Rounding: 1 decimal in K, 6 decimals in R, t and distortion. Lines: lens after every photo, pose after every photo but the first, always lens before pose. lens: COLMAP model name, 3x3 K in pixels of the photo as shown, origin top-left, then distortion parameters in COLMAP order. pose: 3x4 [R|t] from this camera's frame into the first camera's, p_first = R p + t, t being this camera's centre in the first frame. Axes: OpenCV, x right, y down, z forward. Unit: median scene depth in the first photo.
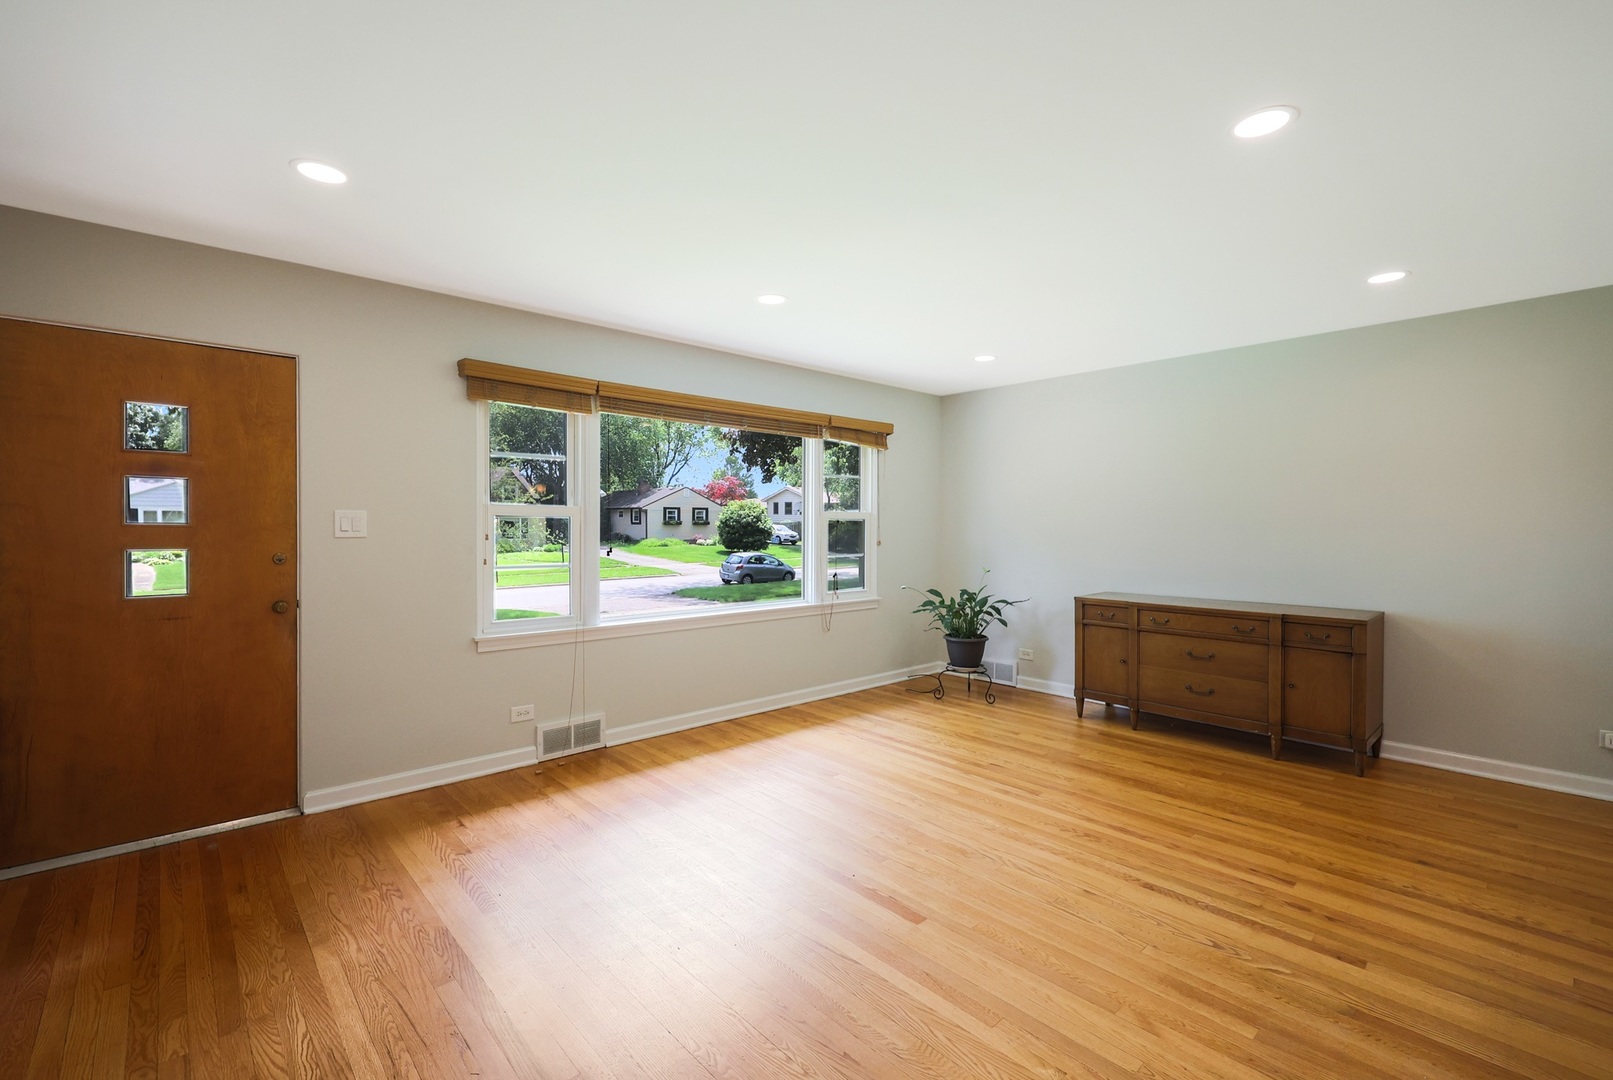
lens RADIAL K [[703.3, 0, 789.4], [0, 703.3, 531.3], [0, 0, 1]] dist [0.000035, 0.000007]
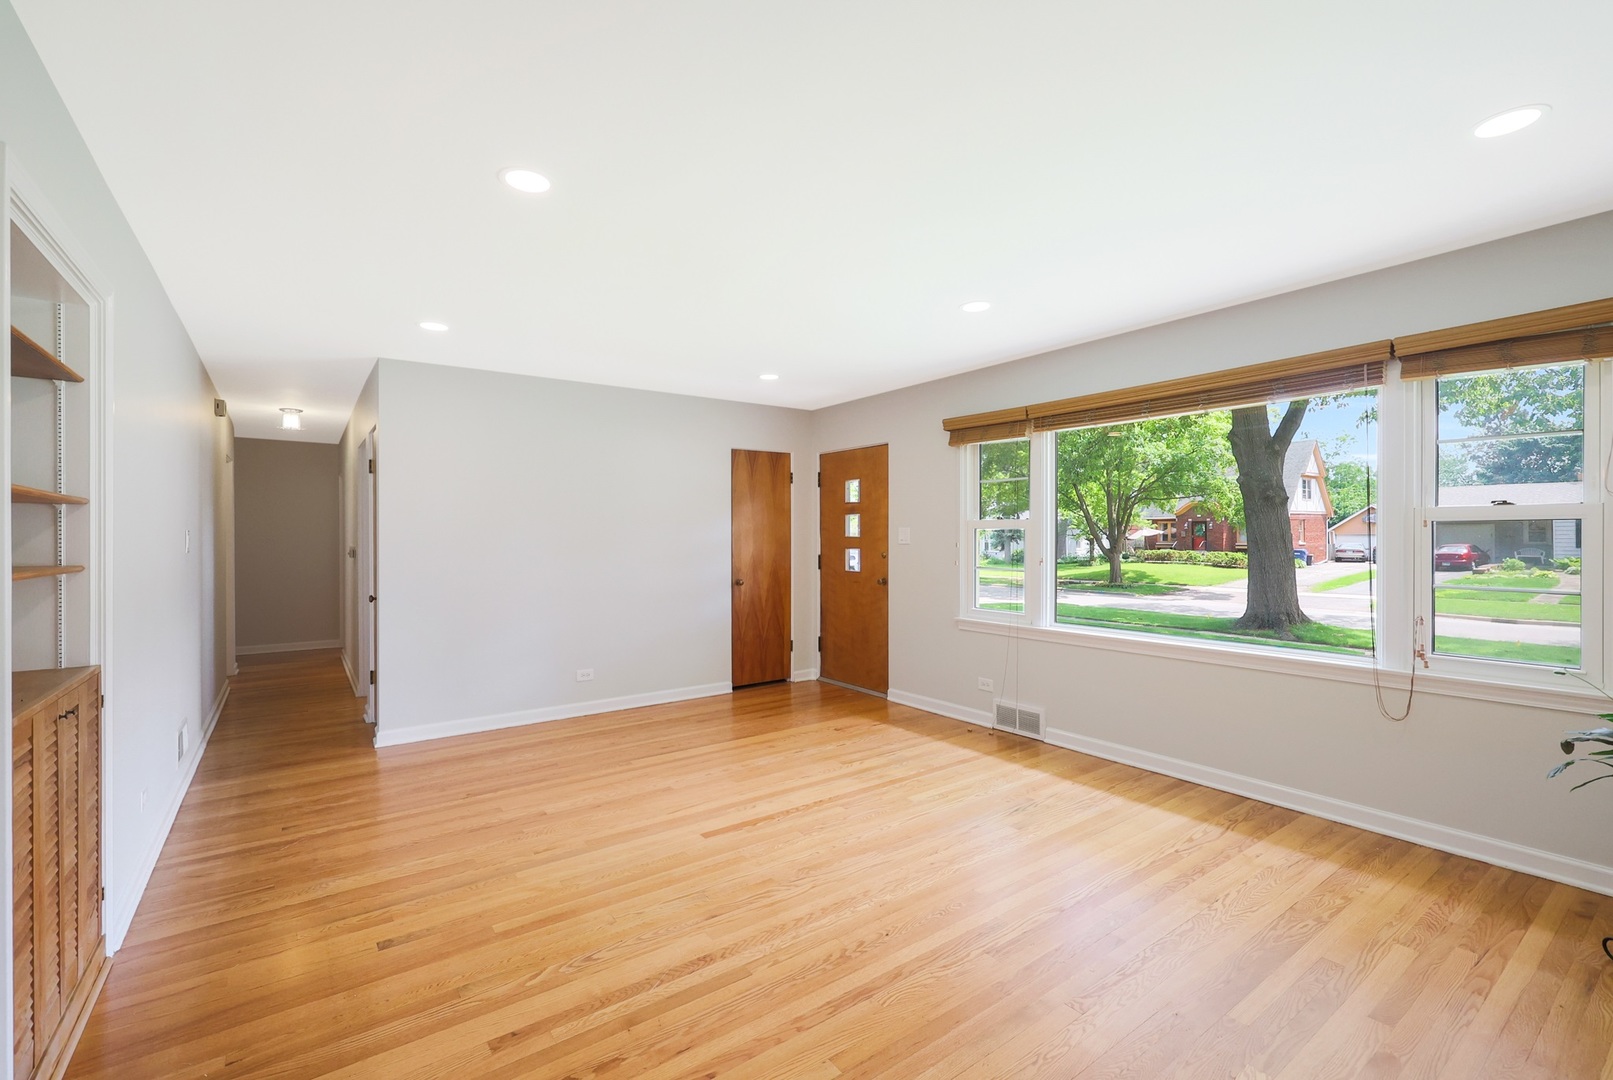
lens RADIAL K [[703.3, 0, 828.9], [0, 703.3, 532.4], [0, 0, 1]] dist [0.000035, 0.000007]
pose [[-0.077381, -0.009351, -0.996958, 0.846825], [-0.002302, 0.999955, -0.009200, -0.002966], [0.996999, 0.001583, -0.077399, 0.758525]]
